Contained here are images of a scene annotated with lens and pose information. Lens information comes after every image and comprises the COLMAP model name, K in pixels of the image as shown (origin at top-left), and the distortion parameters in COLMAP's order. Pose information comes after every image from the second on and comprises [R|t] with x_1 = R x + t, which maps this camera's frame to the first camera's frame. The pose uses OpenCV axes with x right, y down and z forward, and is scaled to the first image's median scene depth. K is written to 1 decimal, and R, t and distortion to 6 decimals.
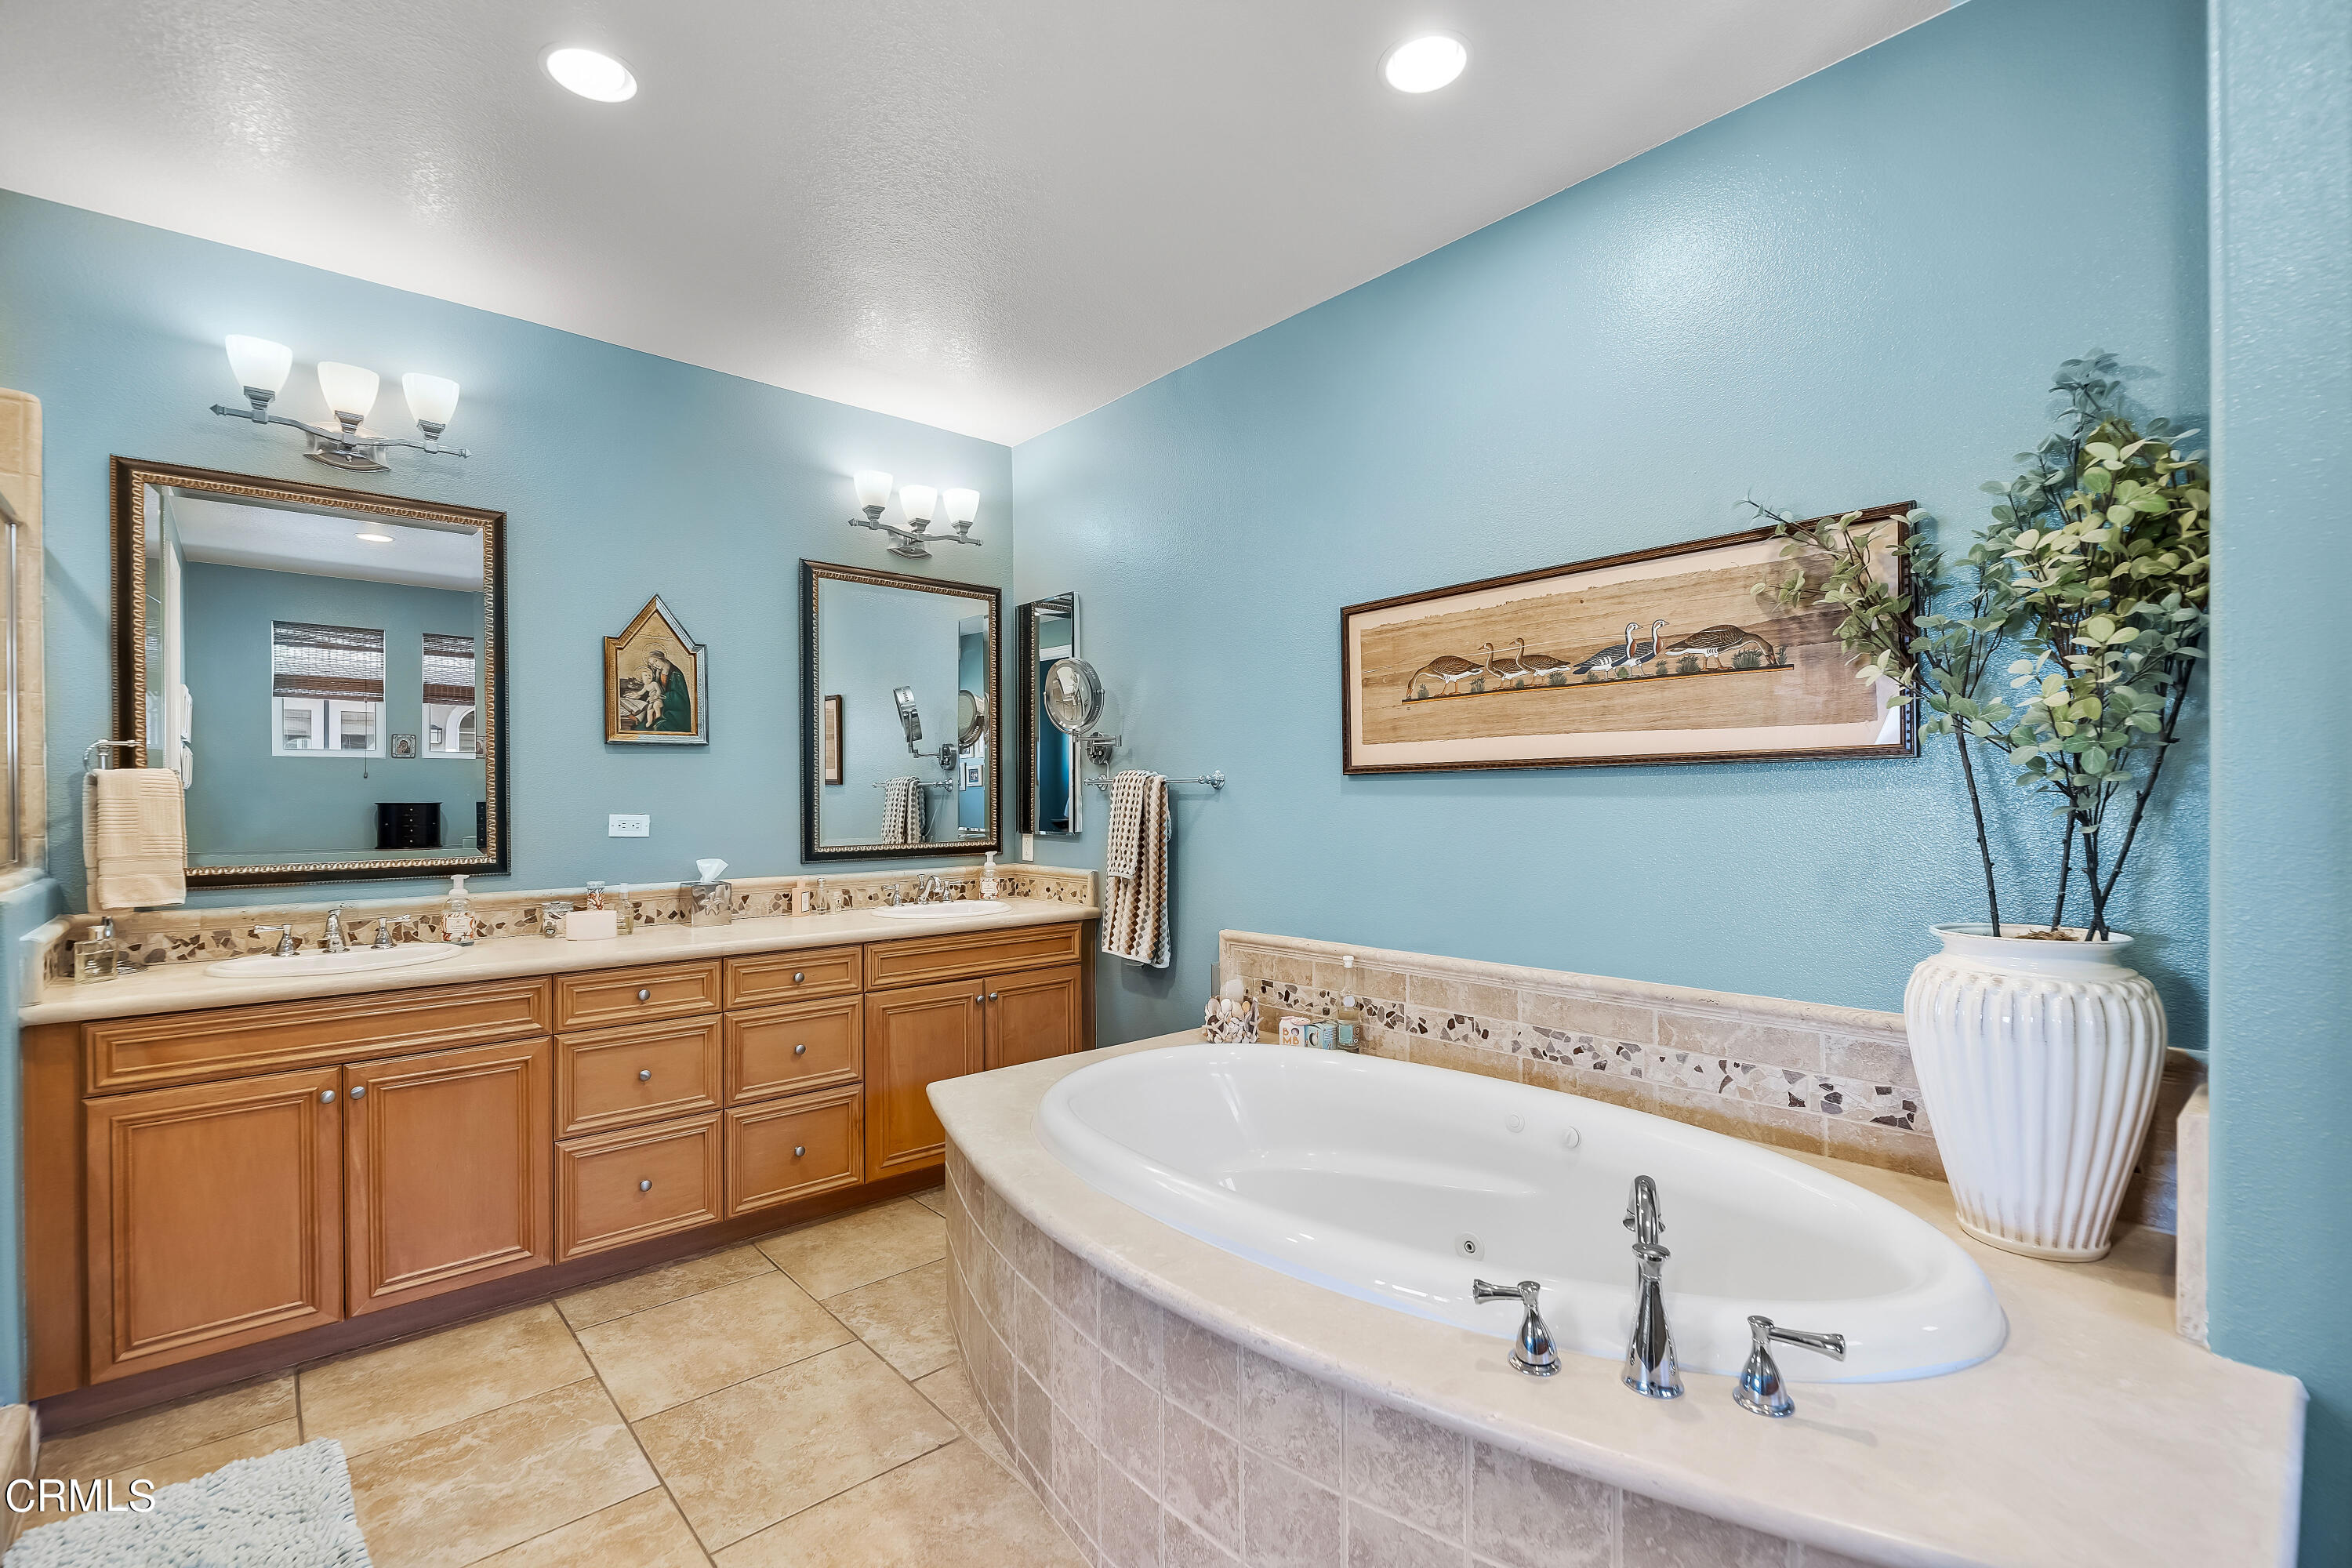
lens RADIAL K [[1045.9, 0, 1176.0], [0, 1045.9, 784.0], [0, 0, 1]] dist [0.002936, -0.000759]
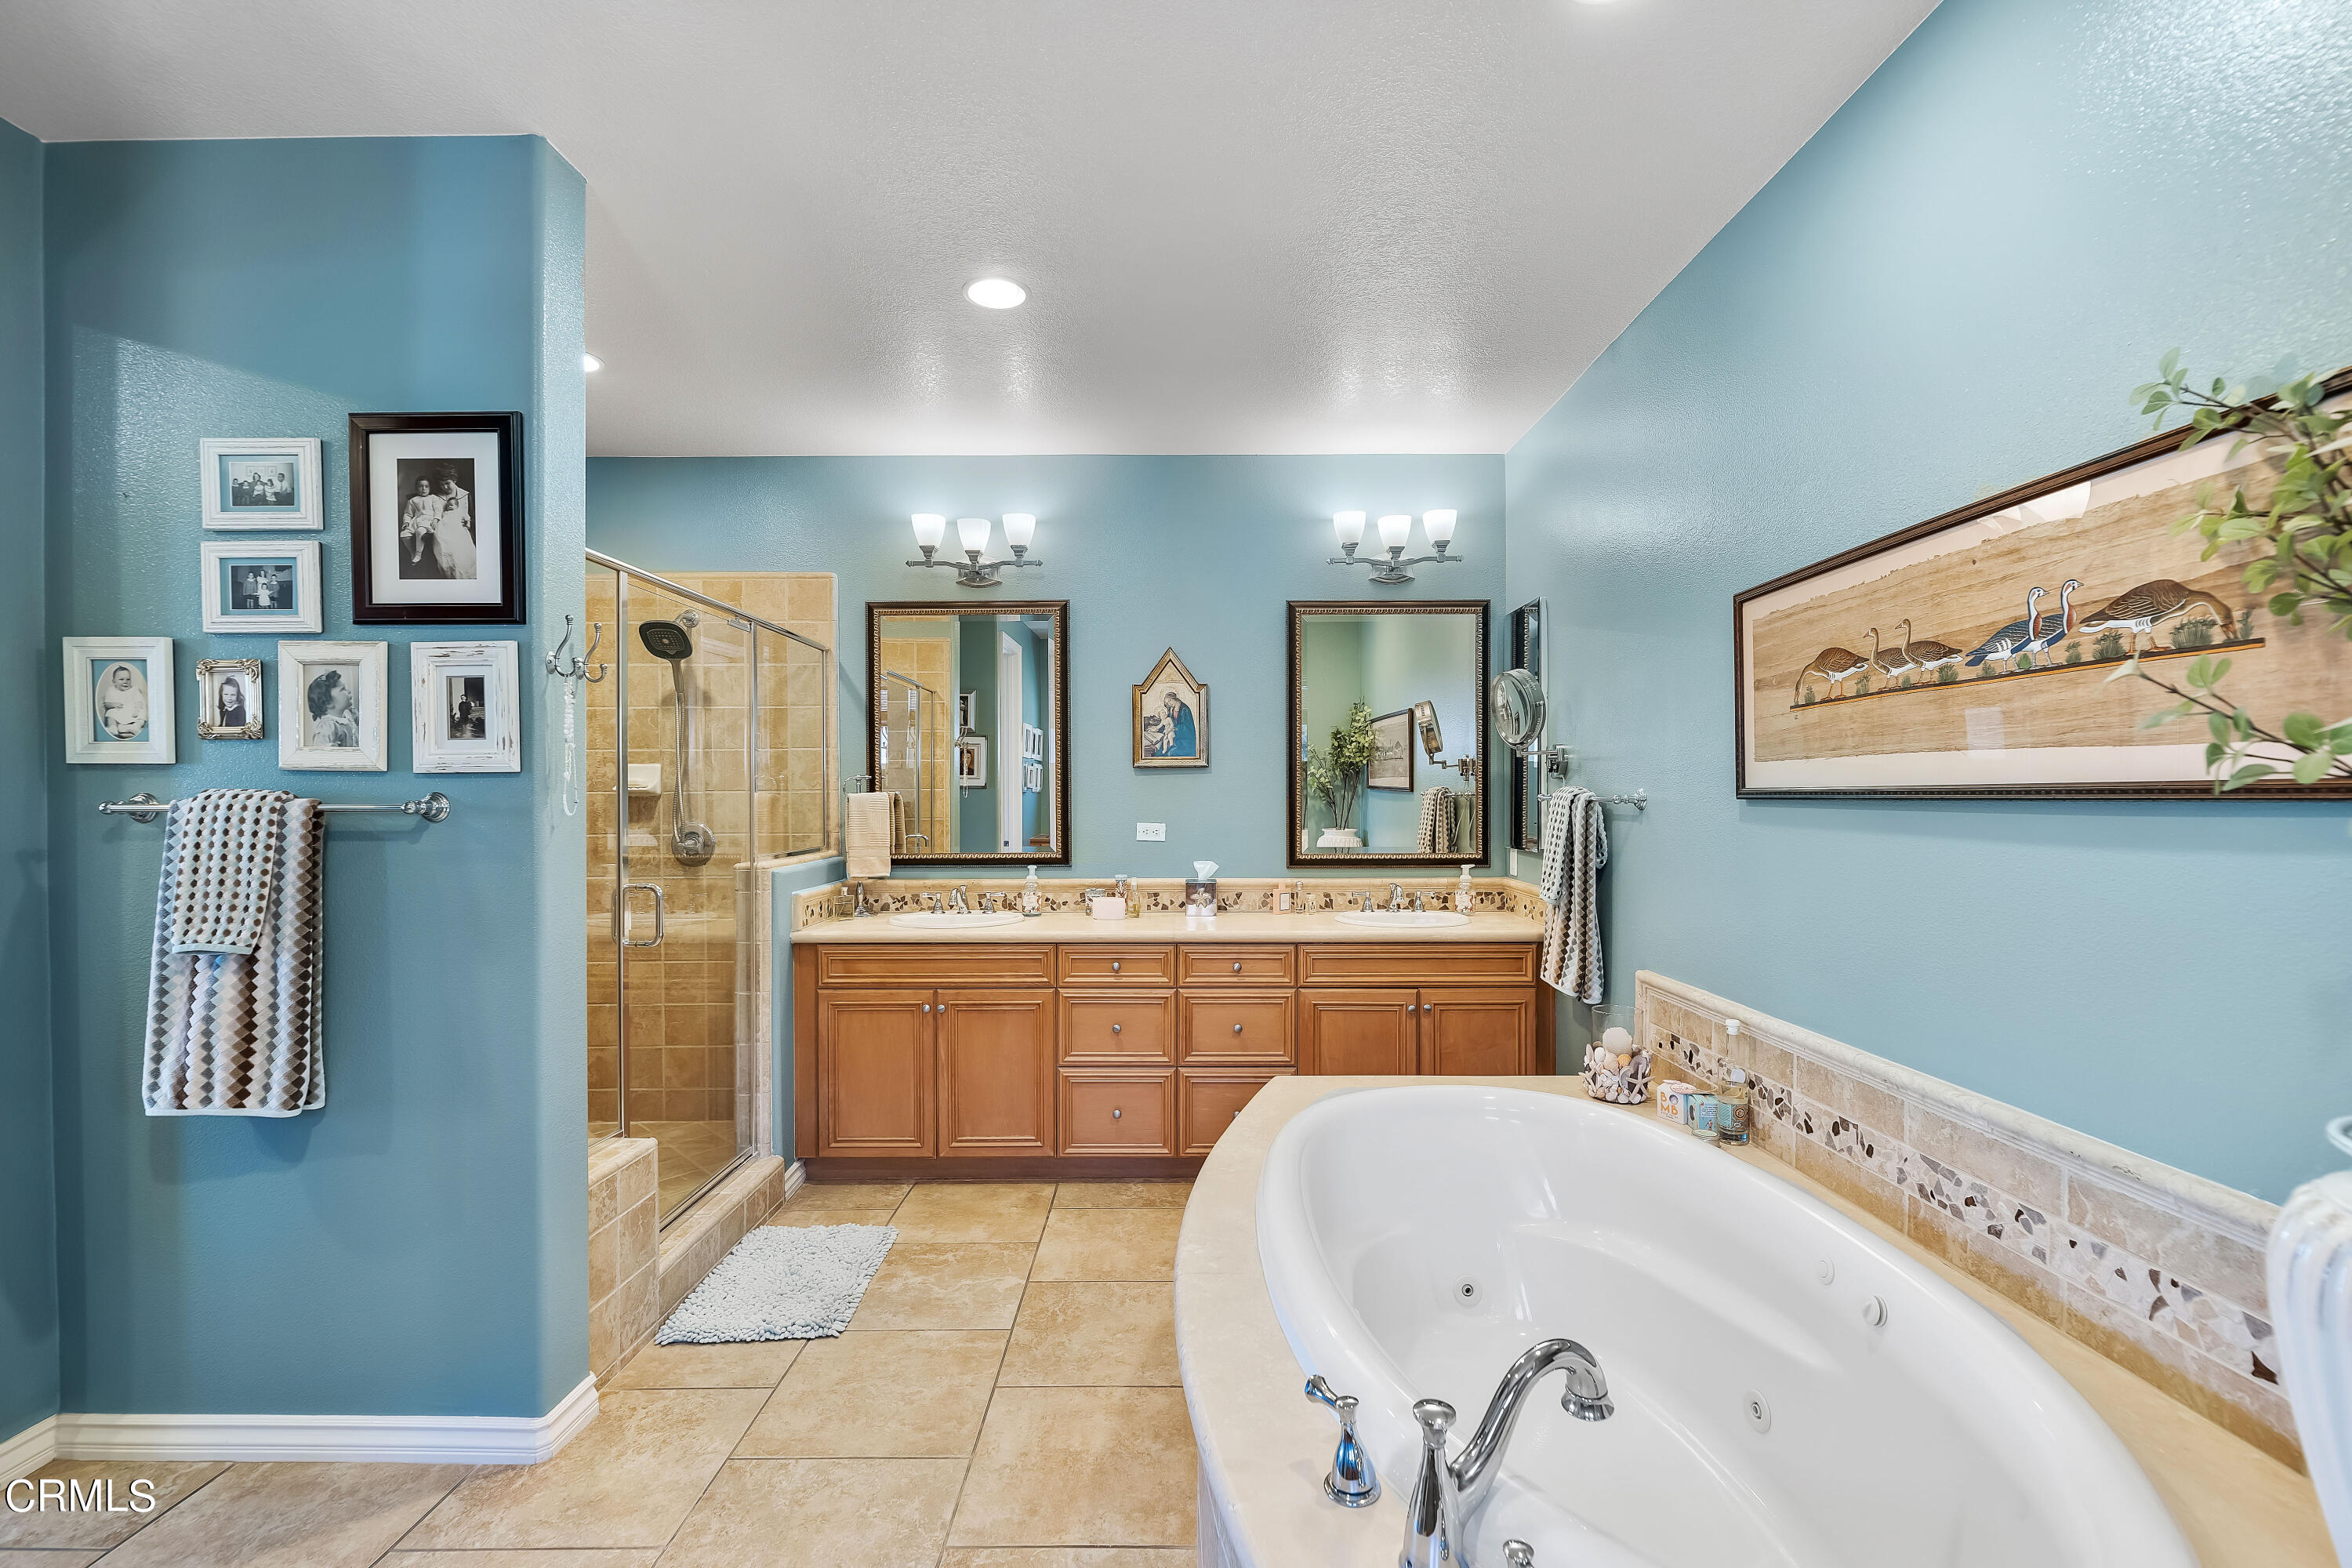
lens RADIAL K [[1021.2, 0, 1176.0], [0, 1021.2, 784.0], [0, 0, 1]] dist [0.010164, -0.006315]
pose [[0.744009, -0.002019, -0.668167, 0.408797], [0.007541, 0.999957, 0.005375, -0.030886], [0.668127, -0.009038, 0.743992, 0.120978]]
